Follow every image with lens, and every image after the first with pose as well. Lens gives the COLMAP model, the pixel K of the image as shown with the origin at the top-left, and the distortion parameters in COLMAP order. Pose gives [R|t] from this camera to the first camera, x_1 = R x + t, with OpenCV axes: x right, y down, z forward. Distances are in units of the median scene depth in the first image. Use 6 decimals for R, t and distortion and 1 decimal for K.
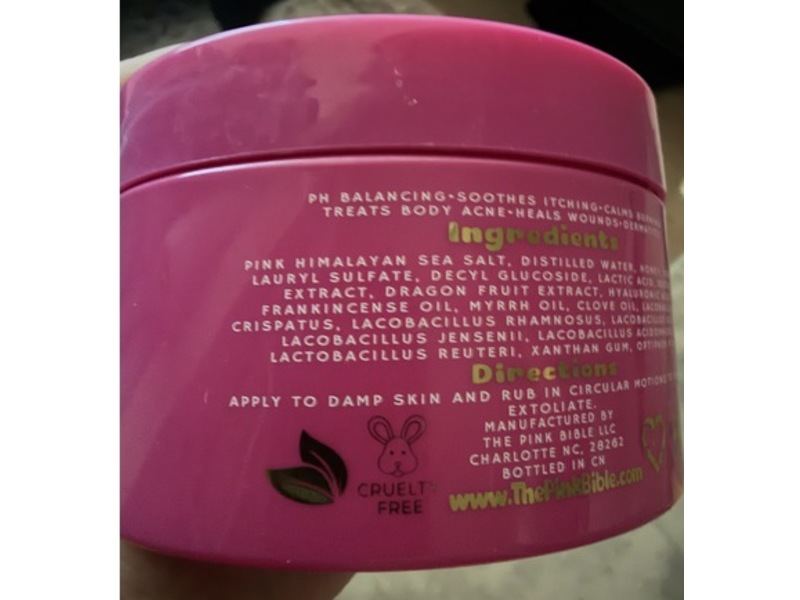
lens RADIAL K [[571.6, 0, 428.0], [0, 571.6, 319.7], [0, 0, 1]] dist [-0.012050, -0.001469]
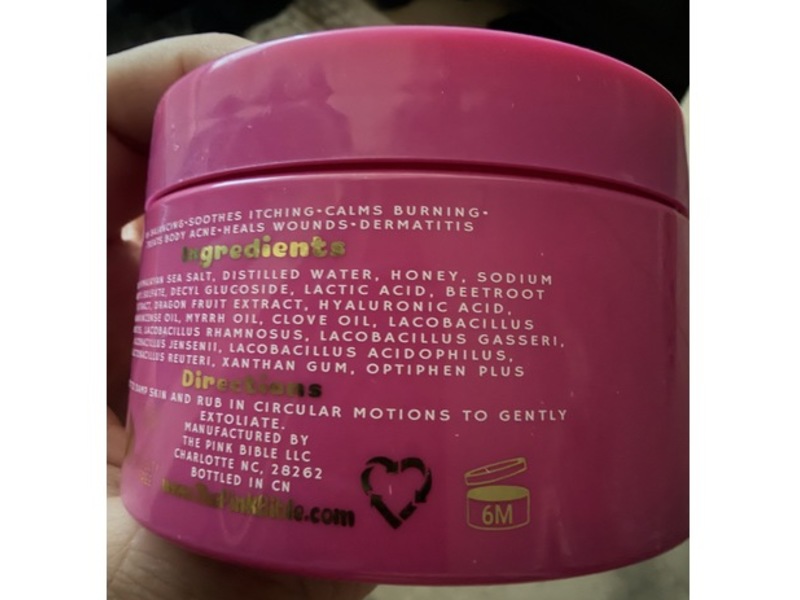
lens RADIAL K [[571.6, 0, 401.0], [0, 571.6, 298.5], [0, 0, 1]] dist [-0.012050, -0.001469]
pose [[0.667887, 0.007418, -0.744226, 1.135968], [-0.010133, 0.999948, 0.000873, -0.063282], [0.744194, 0.006958, 0.667927, 0.527062]]
